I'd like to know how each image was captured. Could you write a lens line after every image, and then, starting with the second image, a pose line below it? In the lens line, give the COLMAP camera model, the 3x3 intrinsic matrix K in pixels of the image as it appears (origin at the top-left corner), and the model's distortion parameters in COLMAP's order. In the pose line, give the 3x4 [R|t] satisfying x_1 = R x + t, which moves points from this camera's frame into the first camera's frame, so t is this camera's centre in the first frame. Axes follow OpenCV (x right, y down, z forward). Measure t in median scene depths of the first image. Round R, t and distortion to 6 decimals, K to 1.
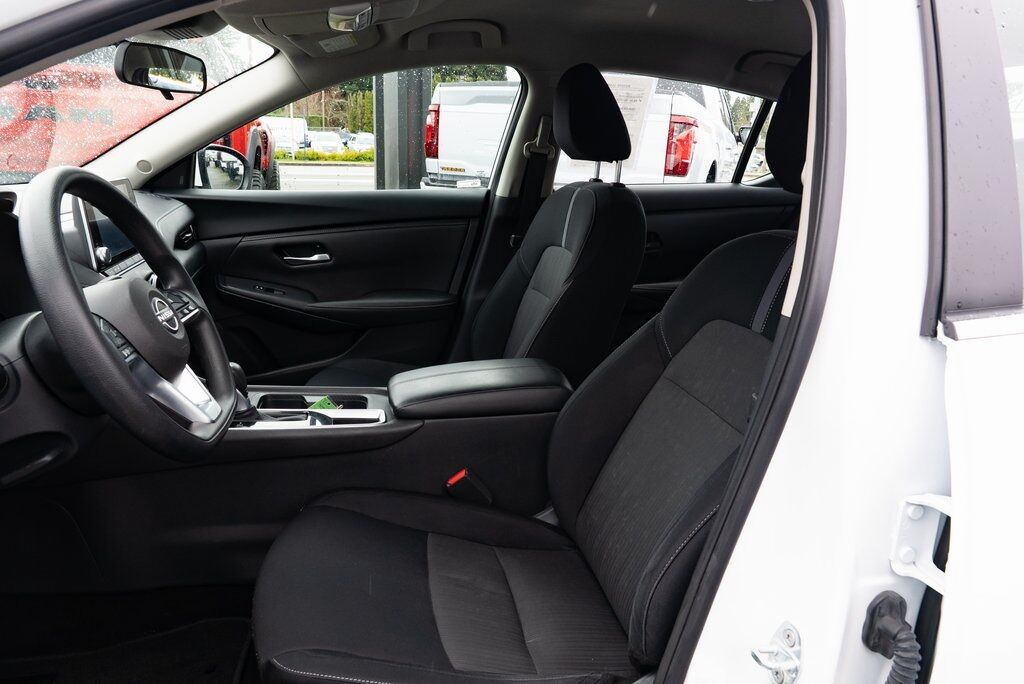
lens RADIAL K [[700.8, 0, 512.0], [0, 700.8, 342.0], [0, 0, 1]] dist [-0.033937, 0.026005]
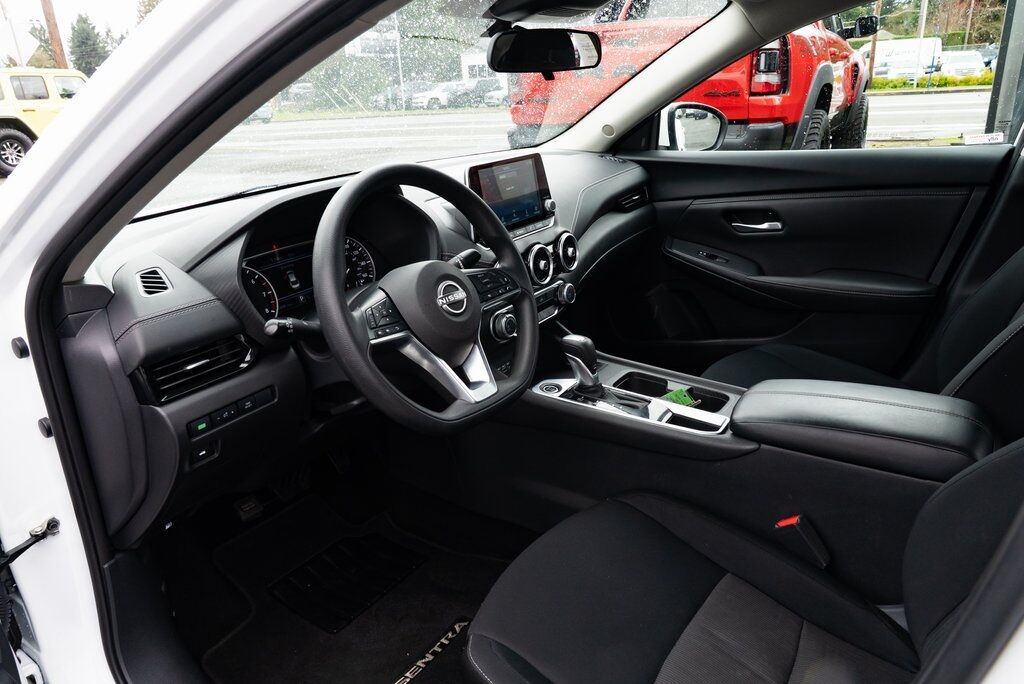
lens RADIAL K [[700.8, 0, 512.0], [0, 700.8, 342.0], [0, 0, 1]] dist [-0.033937, 0.026005]
pose [[0.692526, 0.182621, -0.697895, 0.151642], [-0.119497, 0.983102, 0.138675, -0.058995], [0.711427, -0.012640, 0.702646, 0.128298]]
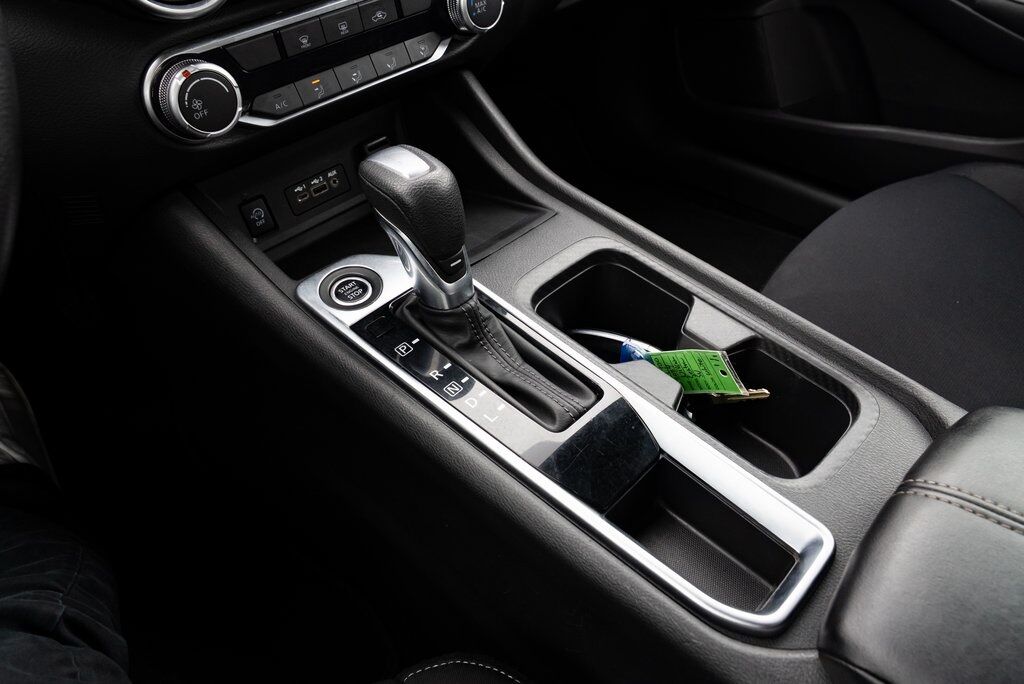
lens RADIAL K [[700.8, 0, 512.0], [0, 700.8, 342.0], [0, 0, 1]] dist [-0.033937, 0.026005]
pose [[0.545527, 0.537453, -0.643074, -0.084710], [-0.177062, 0.823896, 0.538372, -0.051766], [0.819176, -0.179833, 0.544620, 0.531078]]
